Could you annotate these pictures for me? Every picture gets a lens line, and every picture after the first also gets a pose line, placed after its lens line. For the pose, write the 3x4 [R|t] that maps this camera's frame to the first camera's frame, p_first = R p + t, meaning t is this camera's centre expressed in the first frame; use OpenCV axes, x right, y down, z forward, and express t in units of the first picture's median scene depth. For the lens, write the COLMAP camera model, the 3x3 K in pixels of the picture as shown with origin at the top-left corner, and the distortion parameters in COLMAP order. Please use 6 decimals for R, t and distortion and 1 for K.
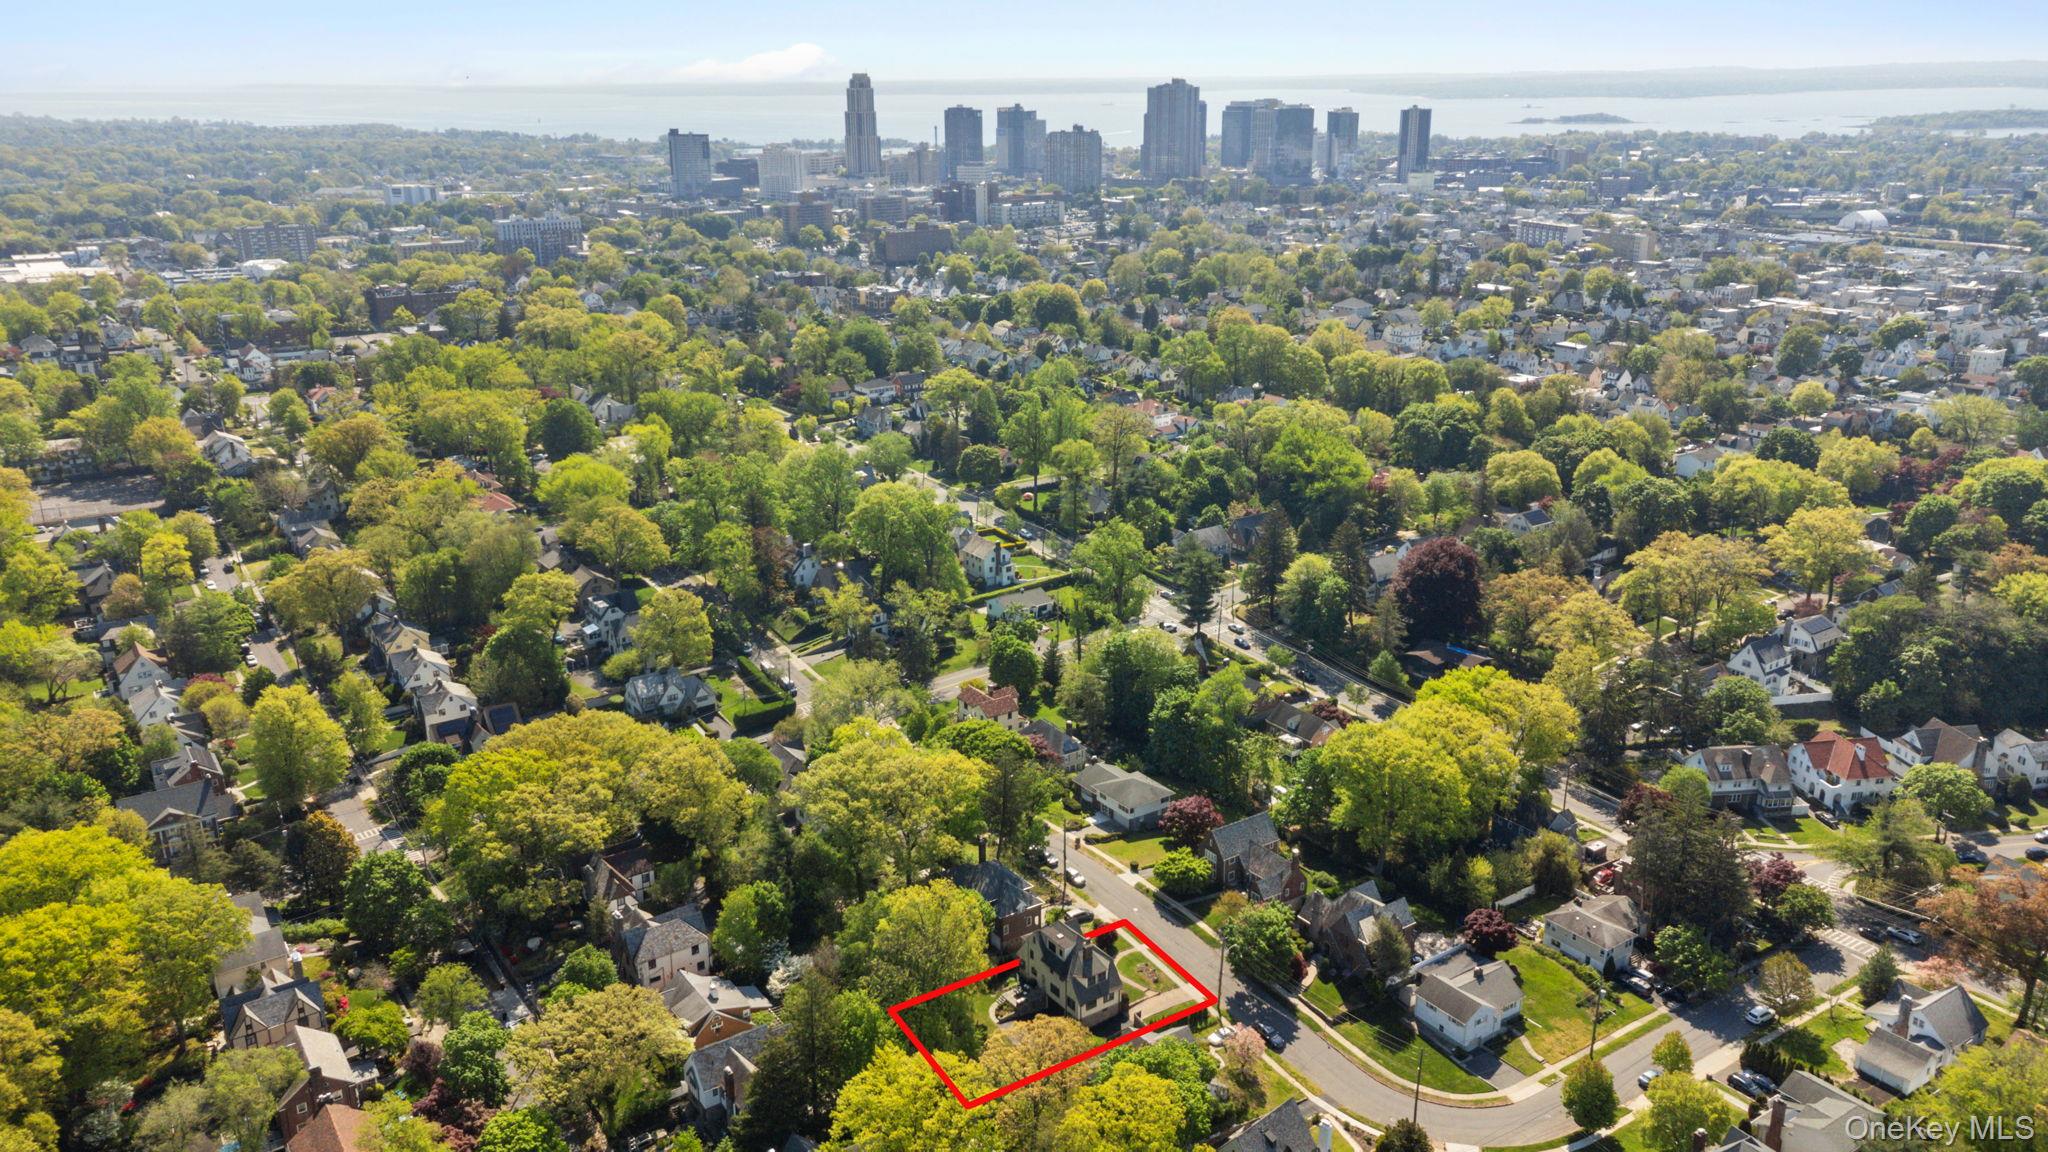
lens RADIAL K [[1531.2, 0, 1024.0], [0, 1531.2, 576.0], [0, 0, 1]] dist [0.043624, 0.000906]
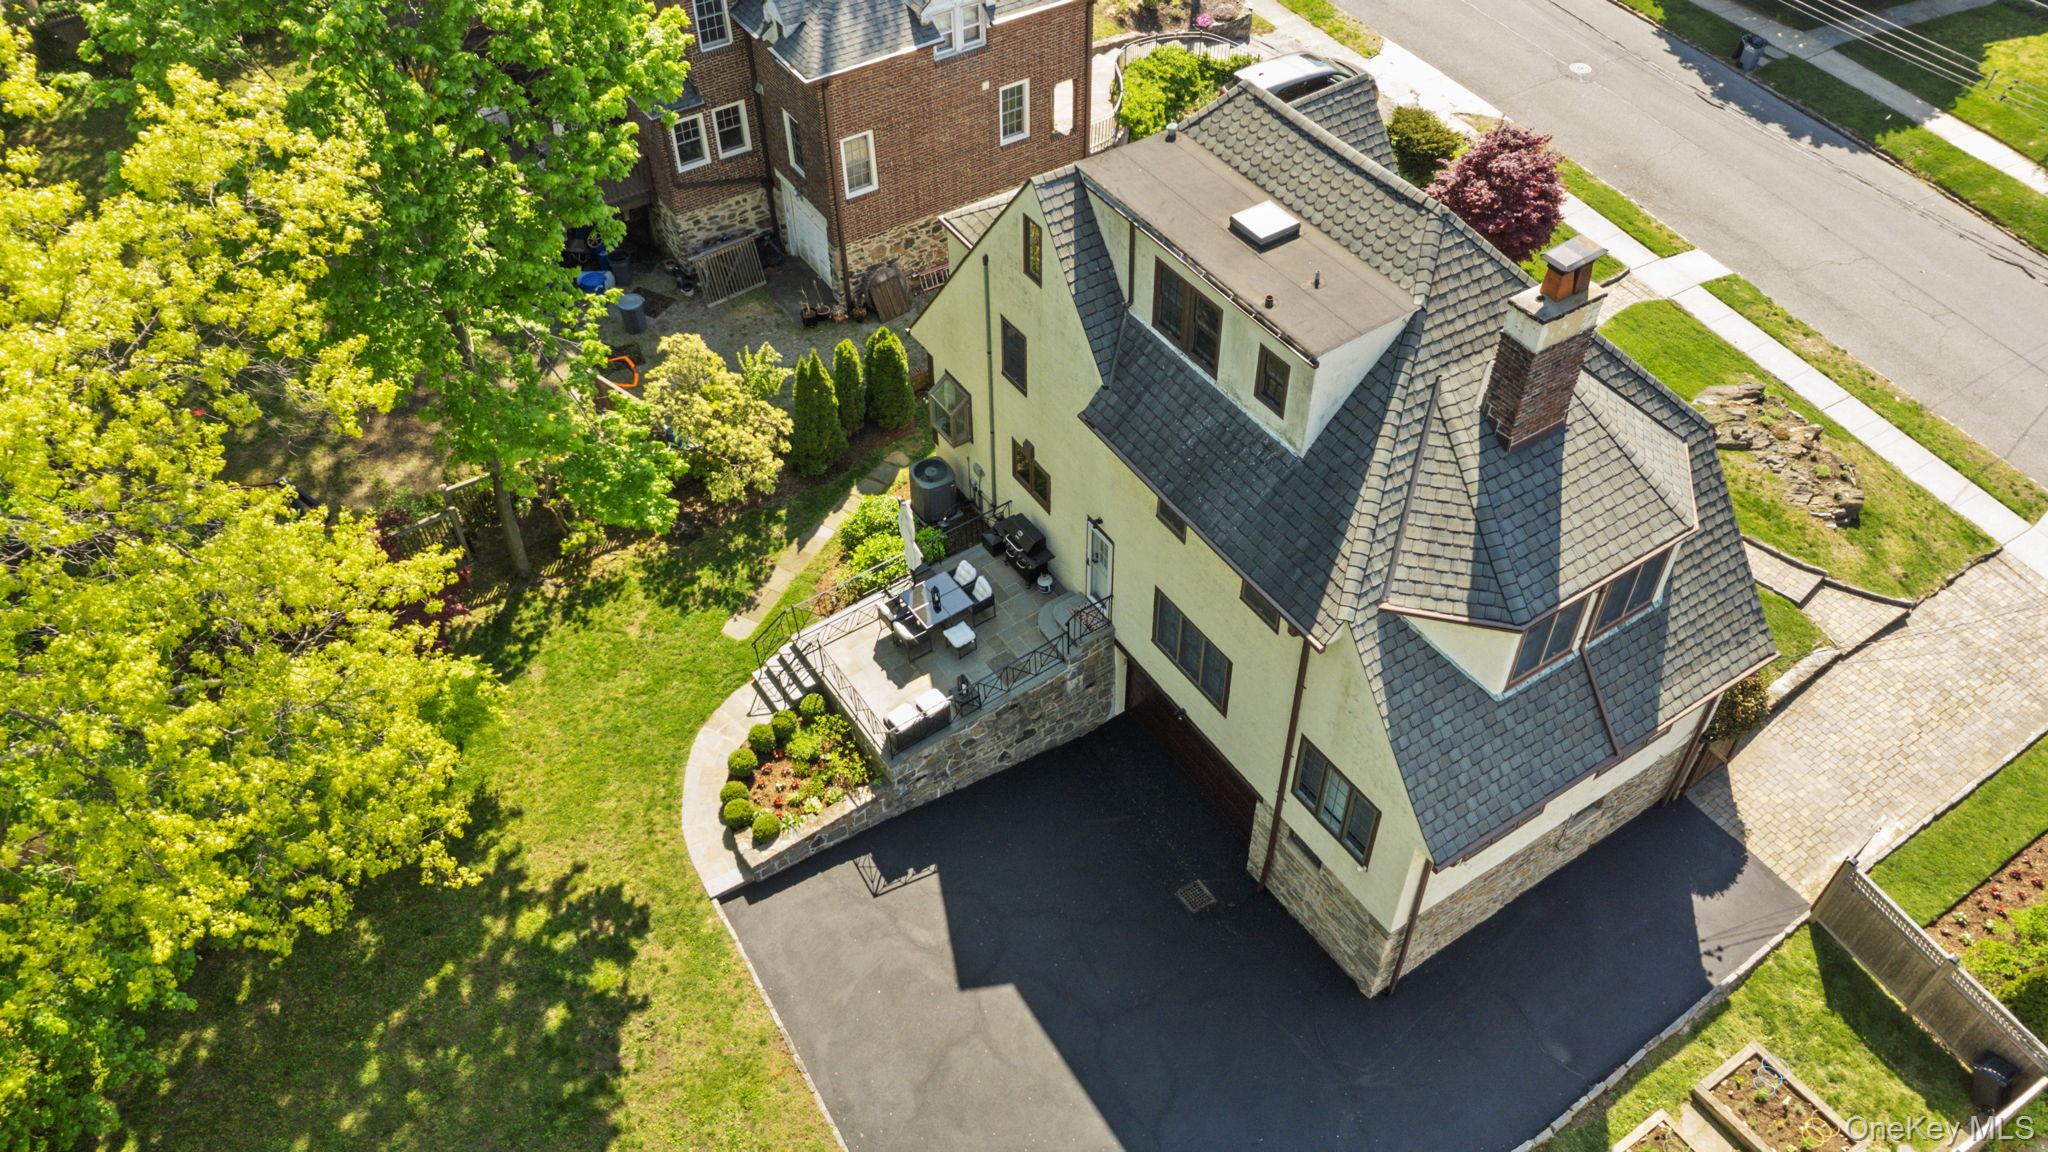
lens RADIAL K [[1531.2, 0, 1024.0], [0, 1531.2, 576.0], [0, 0, 1]] dist [0.043624, 0.000906]
pose [[0.999432, 0.021398, -0.026035, 0.009712], [-0.006746, 0.883948, 0.467537, 0.204715], [0.033018, -0.467096, 0.883590, 0.886311]]
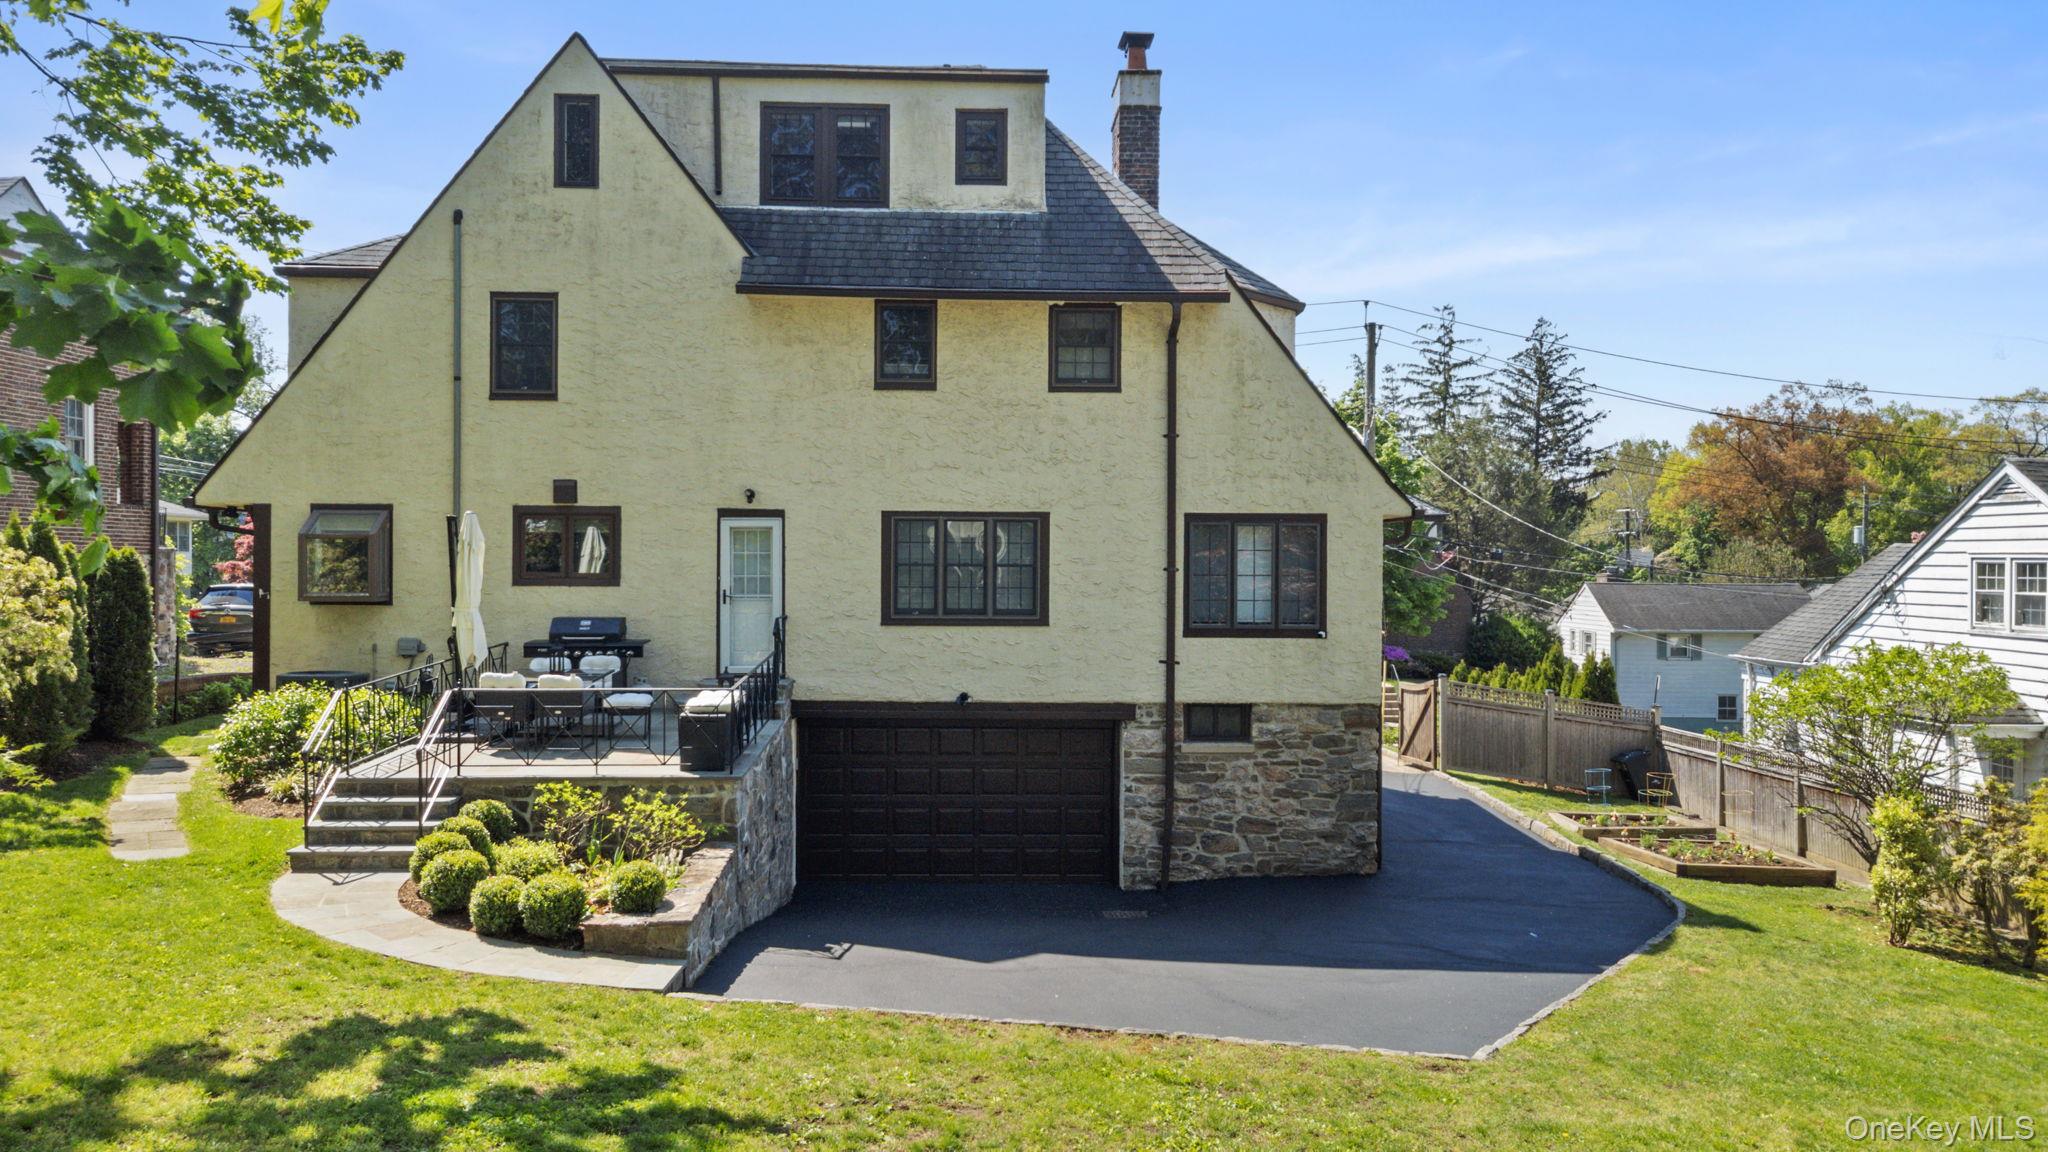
lens RADIAL K [[1531.2, 0, 1024.0], [0, 1531.2, 576.0], [0, 0, 1]] dist [0.043624, 0.000906]
pose [[0.597517, 0.018549, 0.801642, -0.050743], [0.233866, 0.952236, -0.196350, 0.287745], [-0.766994, 0.304799, 0.564639, 0.940157]]
